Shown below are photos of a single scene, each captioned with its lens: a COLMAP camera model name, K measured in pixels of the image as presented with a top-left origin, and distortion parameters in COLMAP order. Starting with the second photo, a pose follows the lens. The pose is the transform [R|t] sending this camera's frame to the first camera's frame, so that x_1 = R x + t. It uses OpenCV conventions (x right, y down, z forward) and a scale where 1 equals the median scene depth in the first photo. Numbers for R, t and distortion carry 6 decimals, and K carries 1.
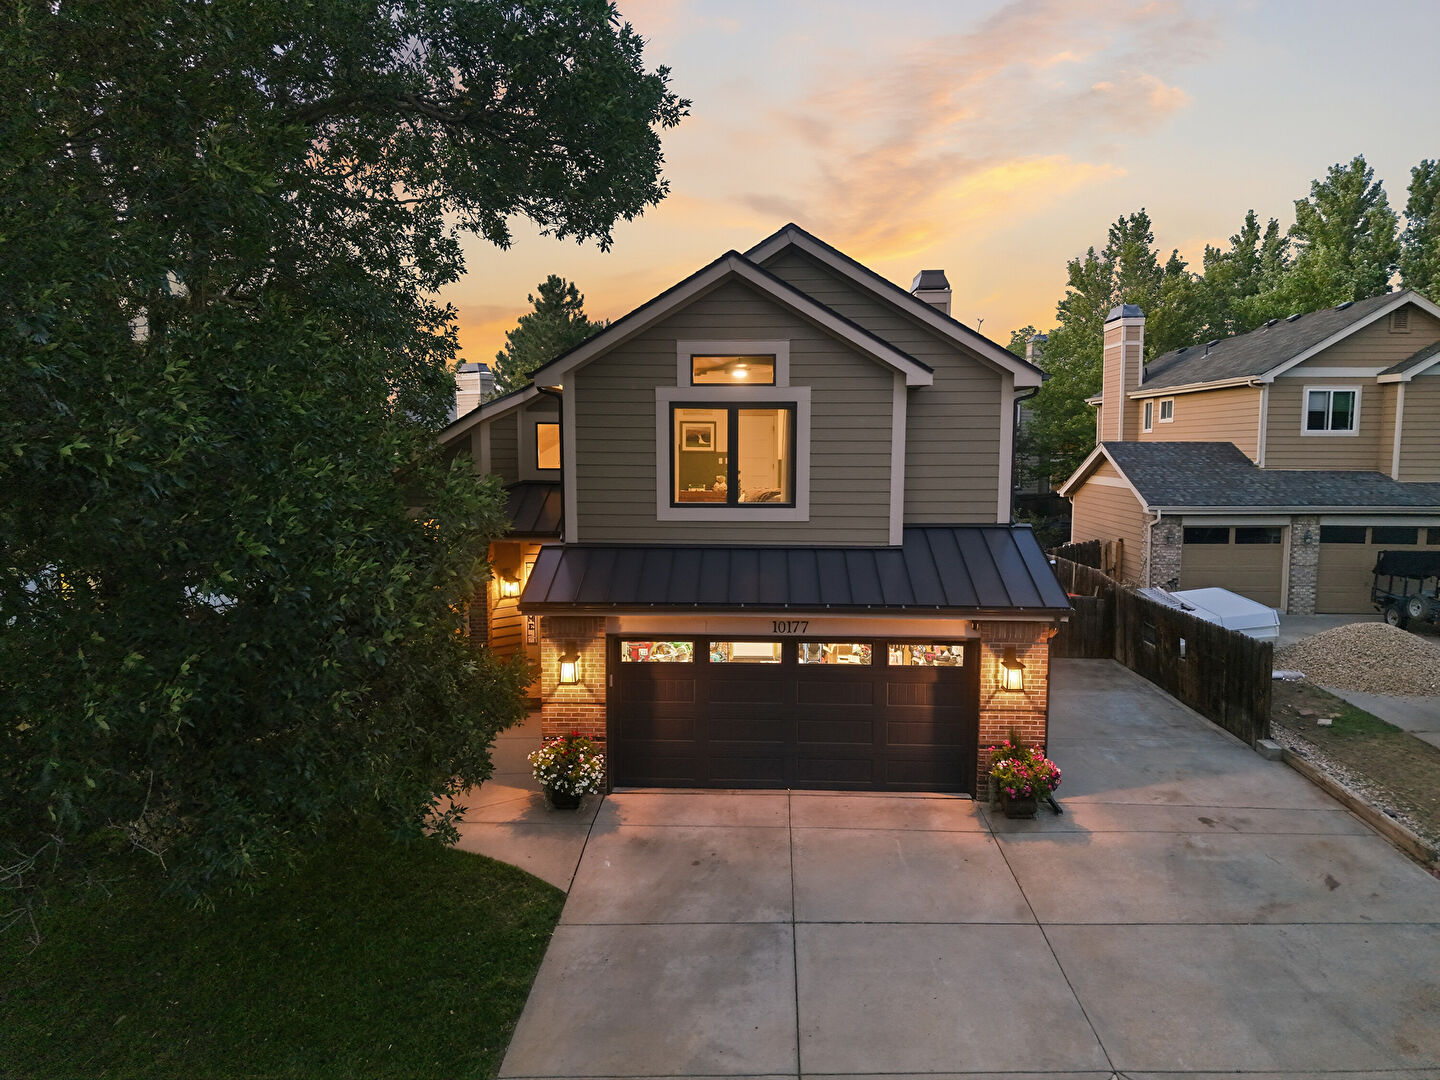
lens RADIAL K [[962.9, 0, 720.0], [0, 962.9, 540.0], [0, 0, 1]] dist [0.002224, -0.003075]
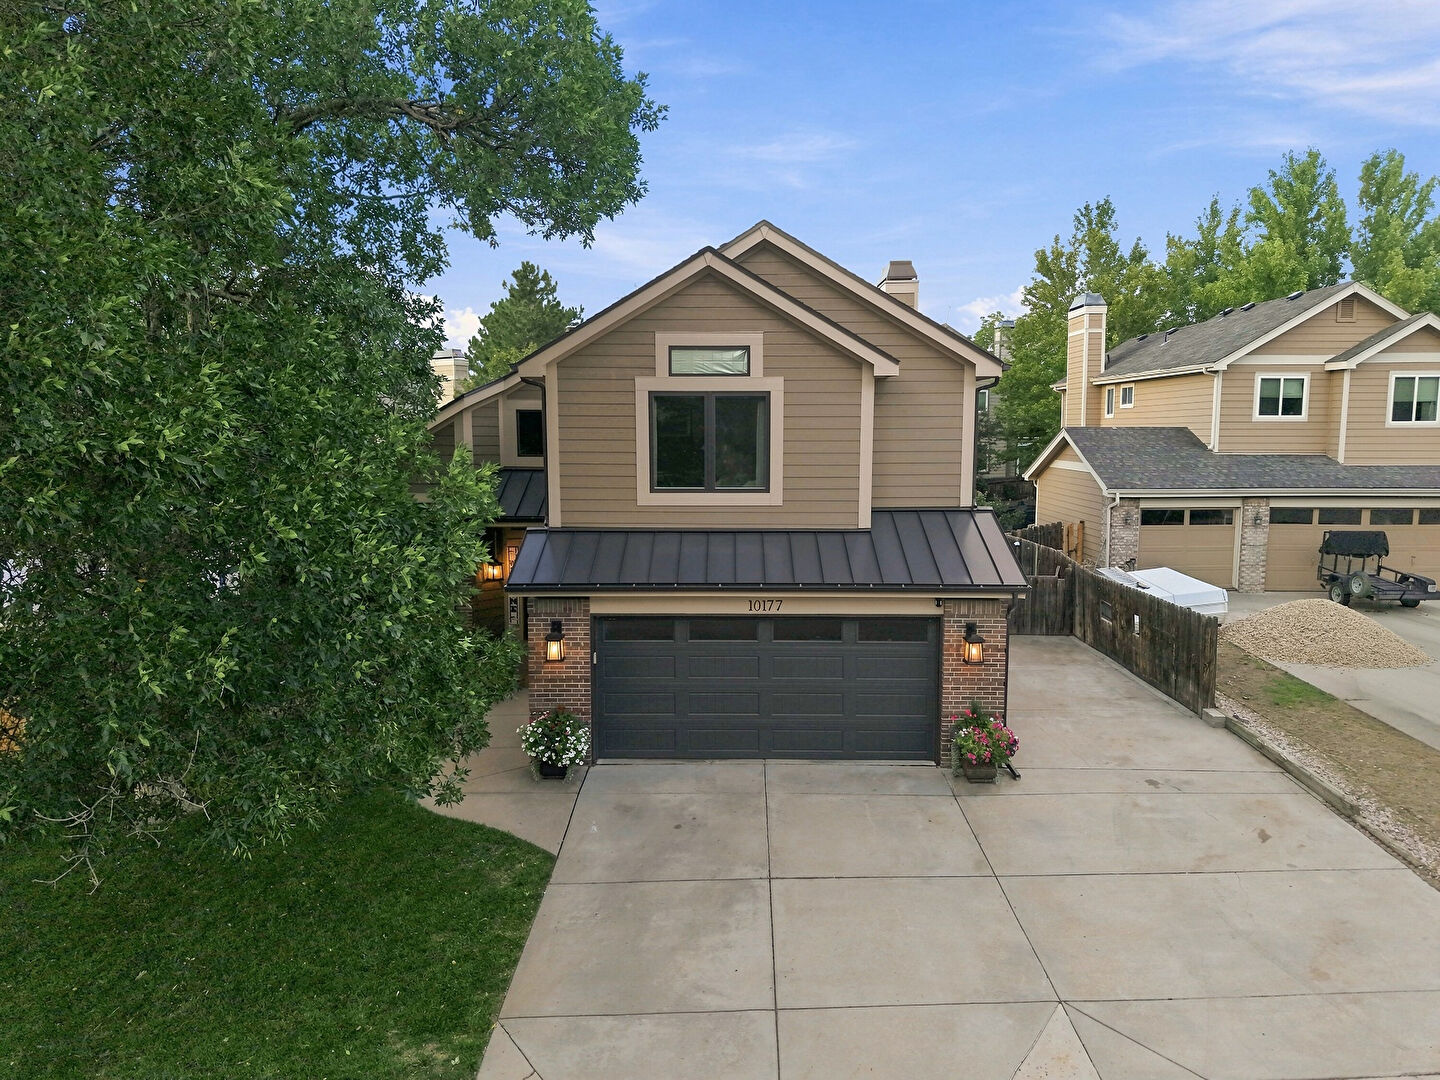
lens RADIAL K [[962.9, 0, 720.0], [0, 962.9, 540.0], [0, 0, 1]] dist [0.002224, -0.003075]
pose [[0.999603, -0.005378, 0.027650, -0.005202], [0.004919, 0.999849, 0.016665, 0.000659], [-0.027736, -0.016523, 0.999479, -0.052822]]
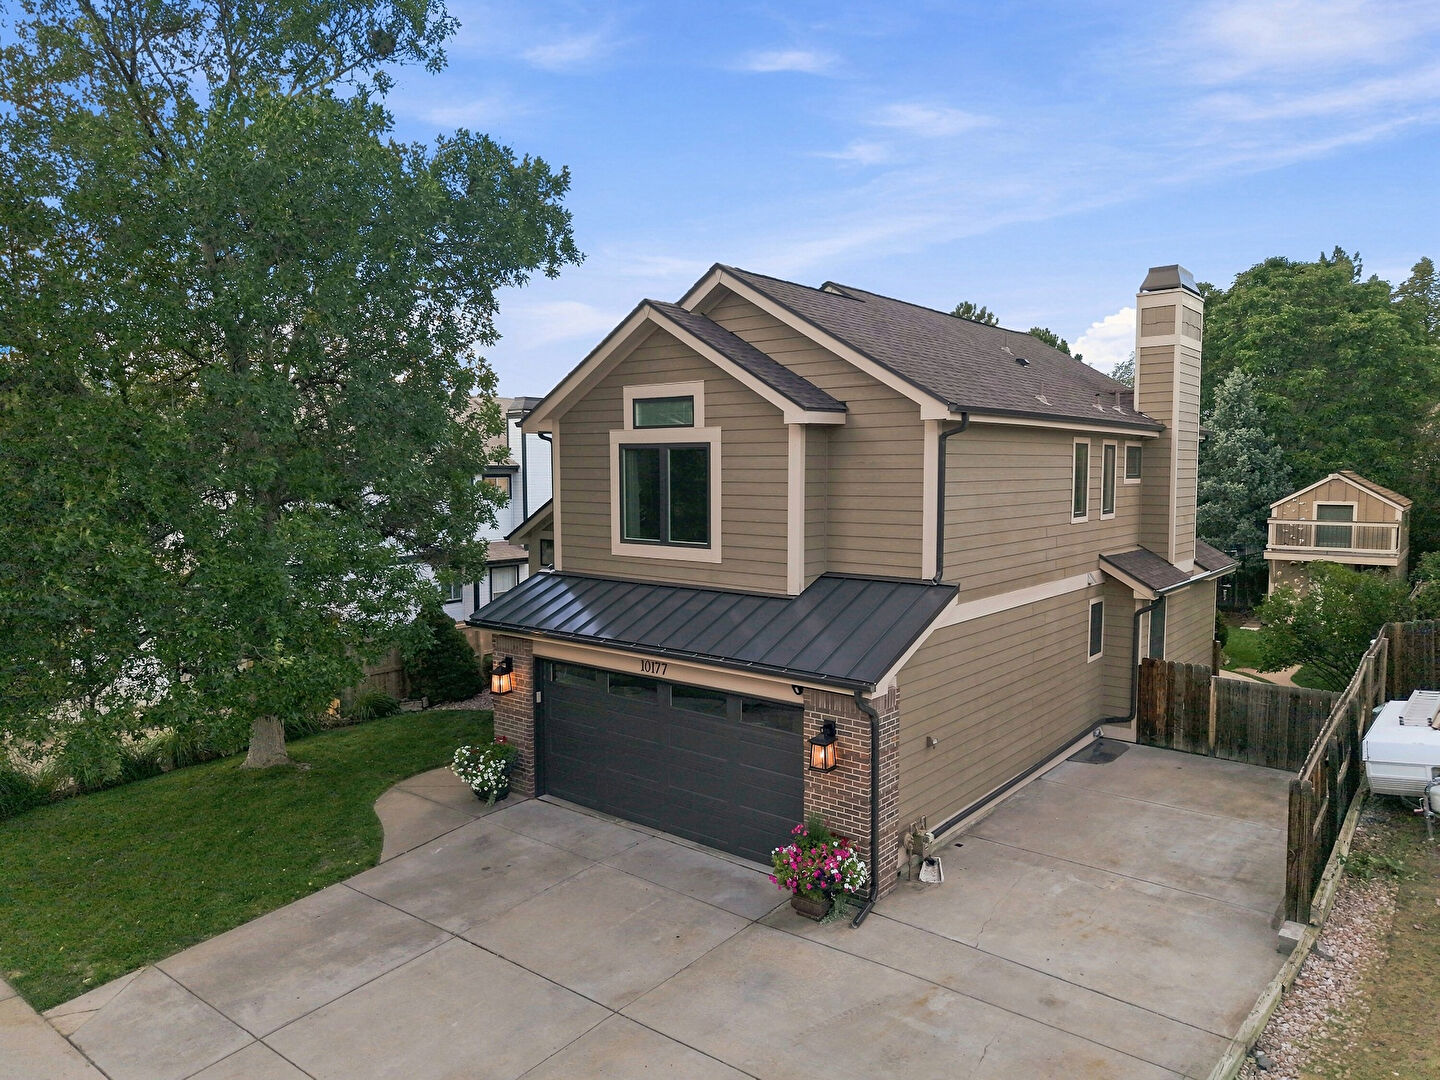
lens RADIAL K [[963.5, 0, 720.0], [0, 963.5, 540.0], [0, 0, 1]] dist [0.005376, -0.002316]
pose [[0.802831, 0.042852, -0.594665, 0.724971], [-0.056832, 0.998372, -0.004783, -0.041874], [0.593492, 0.037636, 0.803960, 0.229109]]
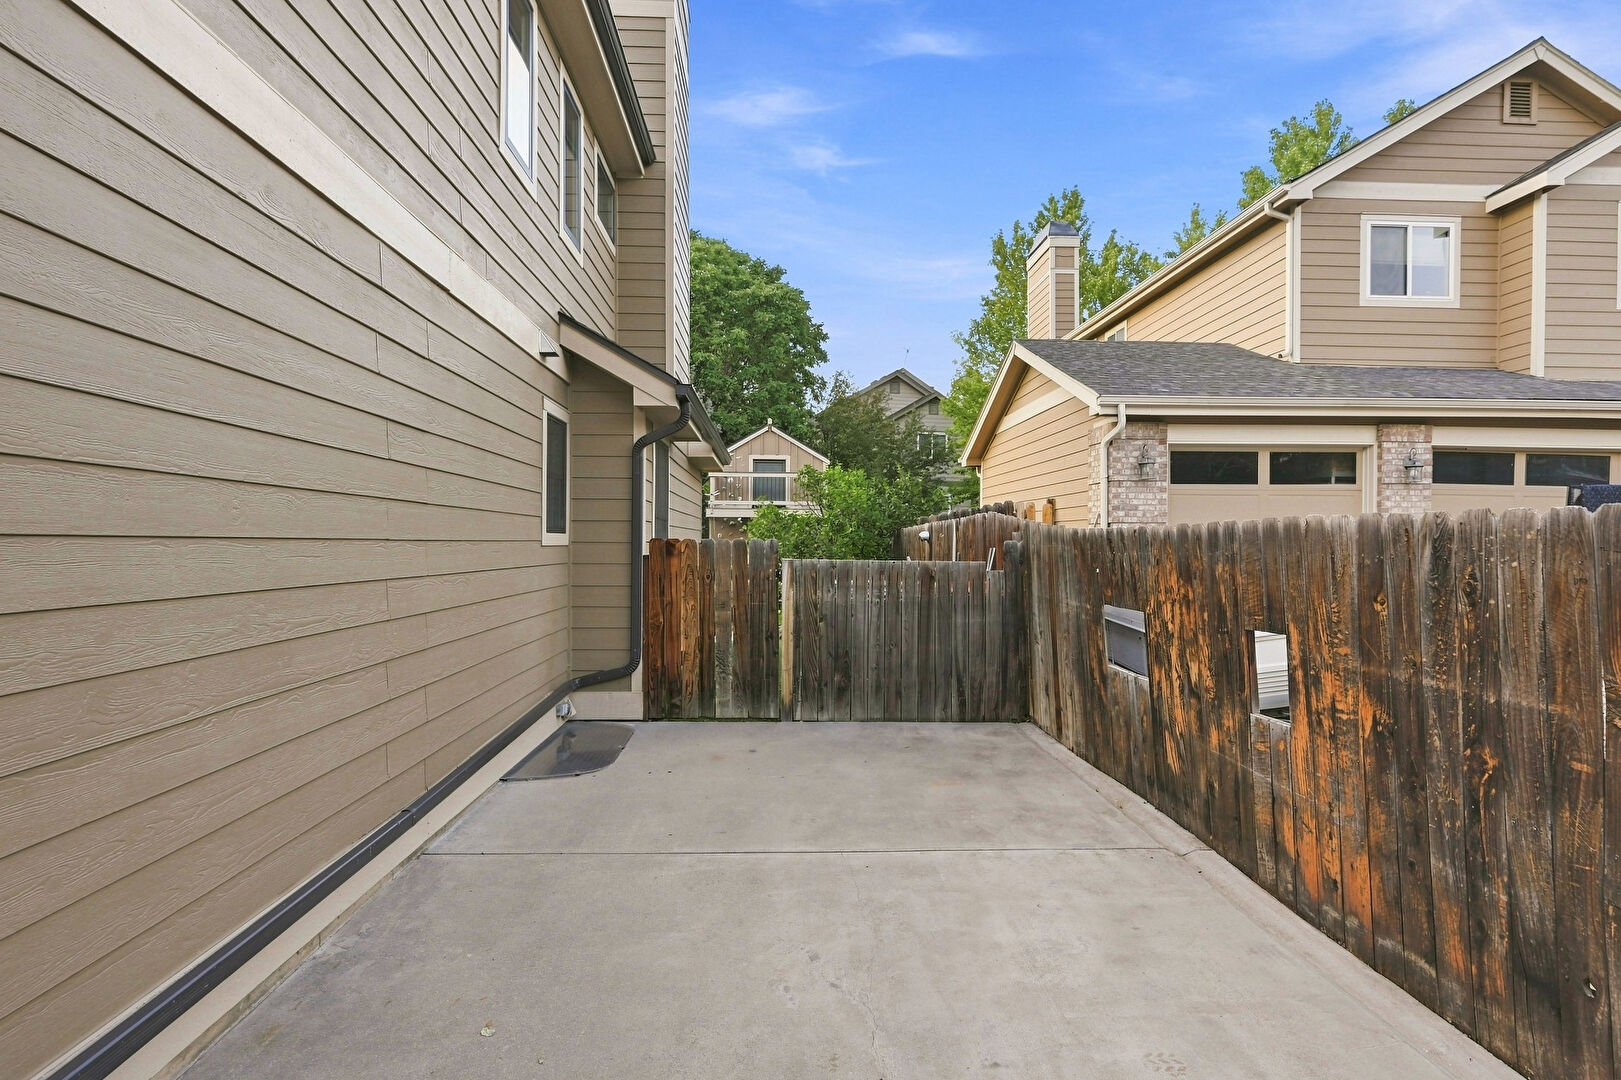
lens RADIAL K [[829.3, 0, 810.5], [0, 829.3, 540.0], [0, 0, 1]] dist [0.004064, 0.000964]
pose [[0.995791, 0.004414, 0.091546, 0.467709], [0.004860, 0.994892, -0.100830, 0.135231], [-0.091524, 0.100851, 0.990683, 1.082271]]
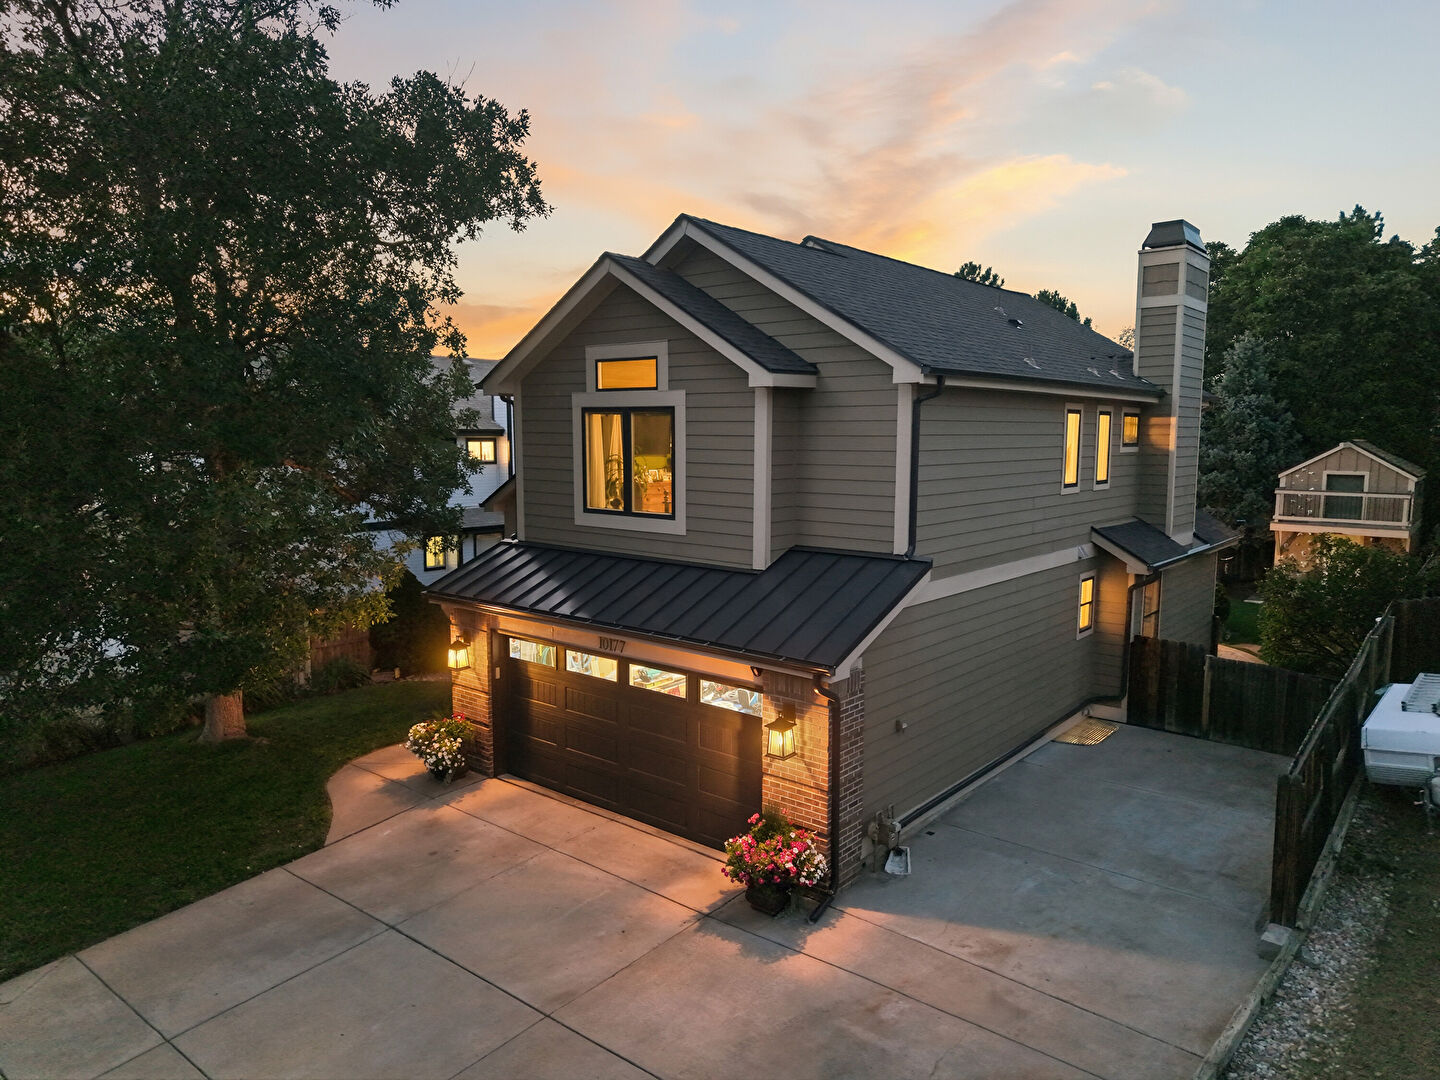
lens RADIAL K [[963.5, 0, 720.0], [0, 963.5, 540.0], [0, 0, 1]] dist [0.005376, -0.002316]
pose [[0.796128, 0.069534, -0.601120, 0.728808], [-0.062758, 0.997507, 0.032268, -0.050711], [0.601866, 0.012035, 0.798507, 0.303785]]
